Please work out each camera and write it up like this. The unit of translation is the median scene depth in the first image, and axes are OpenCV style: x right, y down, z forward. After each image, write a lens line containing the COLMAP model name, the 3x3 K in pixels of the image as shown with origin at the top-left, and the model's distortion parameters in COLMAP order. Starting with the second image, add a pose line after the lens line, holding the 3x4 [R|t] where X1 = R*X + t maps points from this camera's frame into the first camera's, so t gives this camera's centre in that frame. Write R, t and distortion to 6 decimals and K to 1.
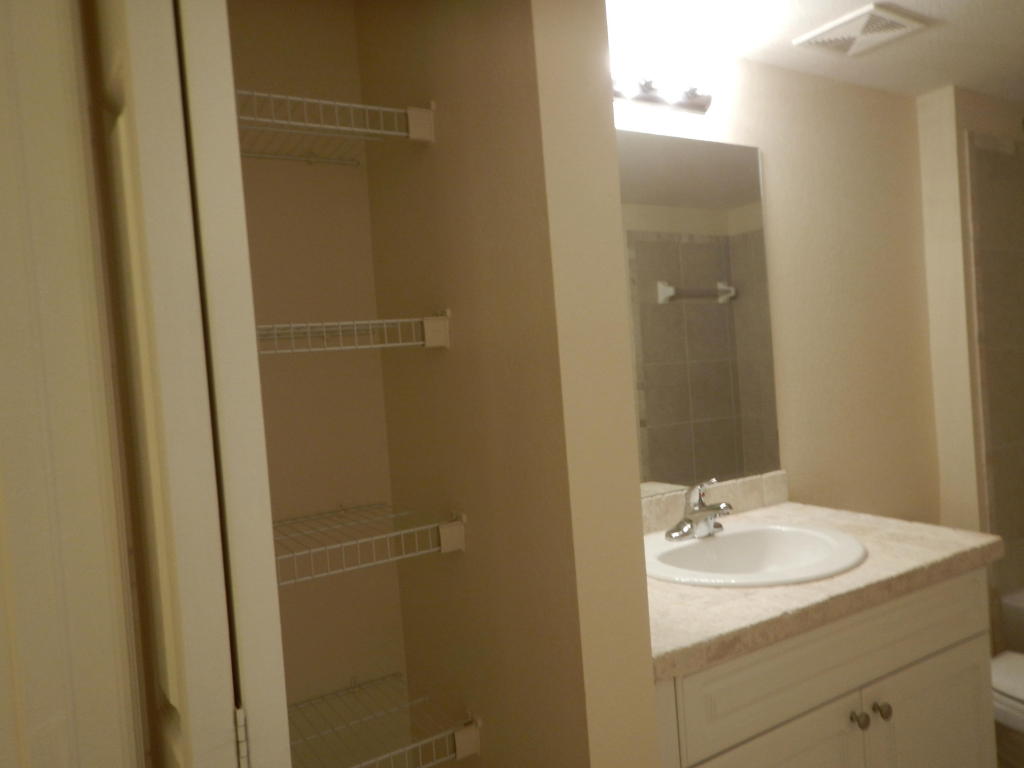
lens RADIAL K [[712.4, 0, 508.6], [0, 712.4, 354.0], [0, 0, 1]] dist [-0.003655, -0.001437]
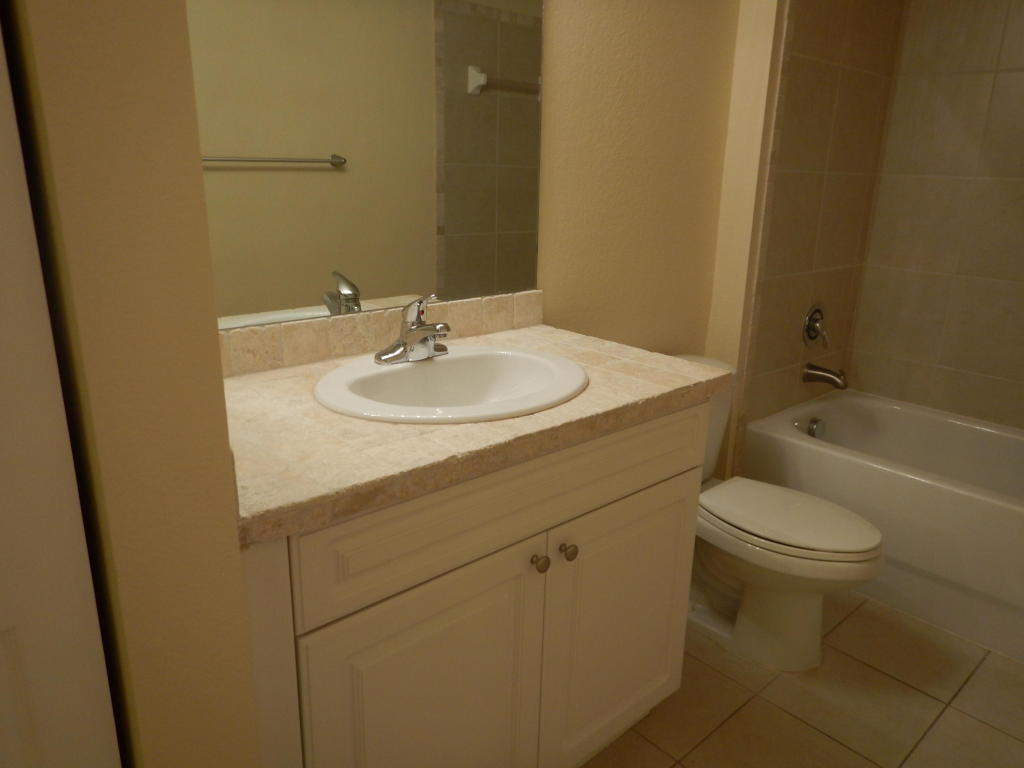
lens RADIAL K [[735.8, 0, 511.2], [0, 735.8, 369.2], [0, 0, 1]] dist [-0.010332, -0.002707]
pose [[0.974266, 0.029475, 0.223468, 0.192788], [-0.090334, 0.959371, 0.267294, 0.022014], [-0.206510, -0.280602, 0.937345, 0.154702]]
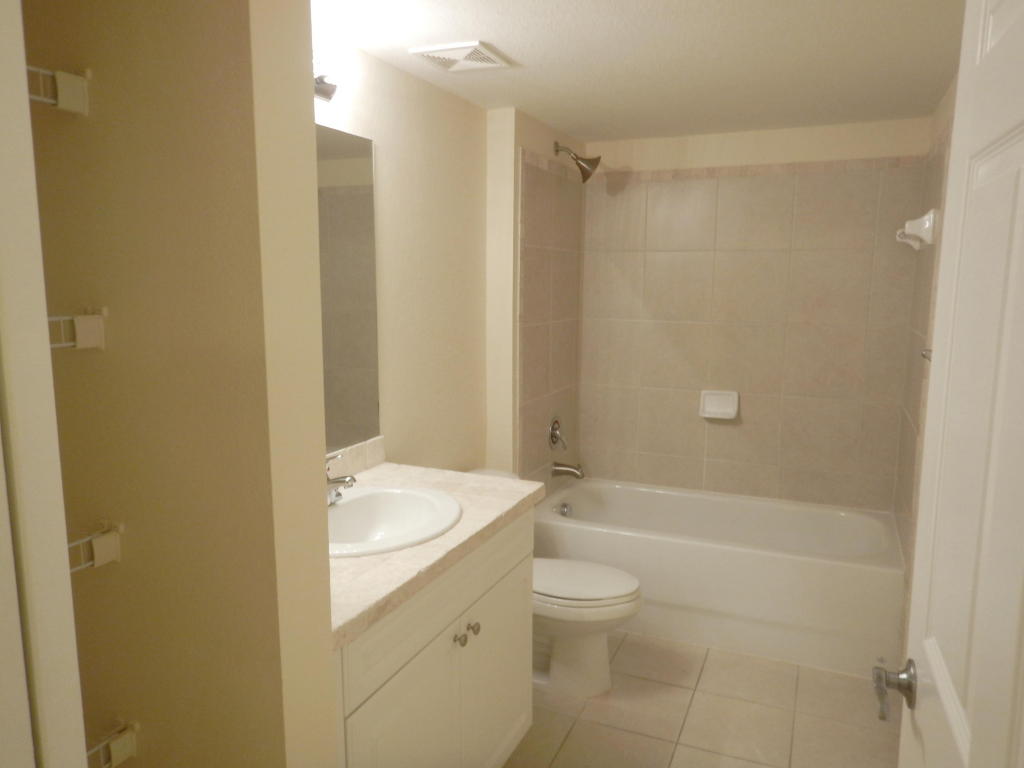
lens RADIAL K [[719.3, 0, 511.9], [0, 719.3, 355.3], [0, 0, 1]] dist [-0.032962, 0.001406]
pose [[0.806108, 0.005780, 0.591740, -0.162896], [-0.064024, 0.994935, 0.077498, -0.084680], [-0.588295, -0.100358, 0.802395, -0.036443]]
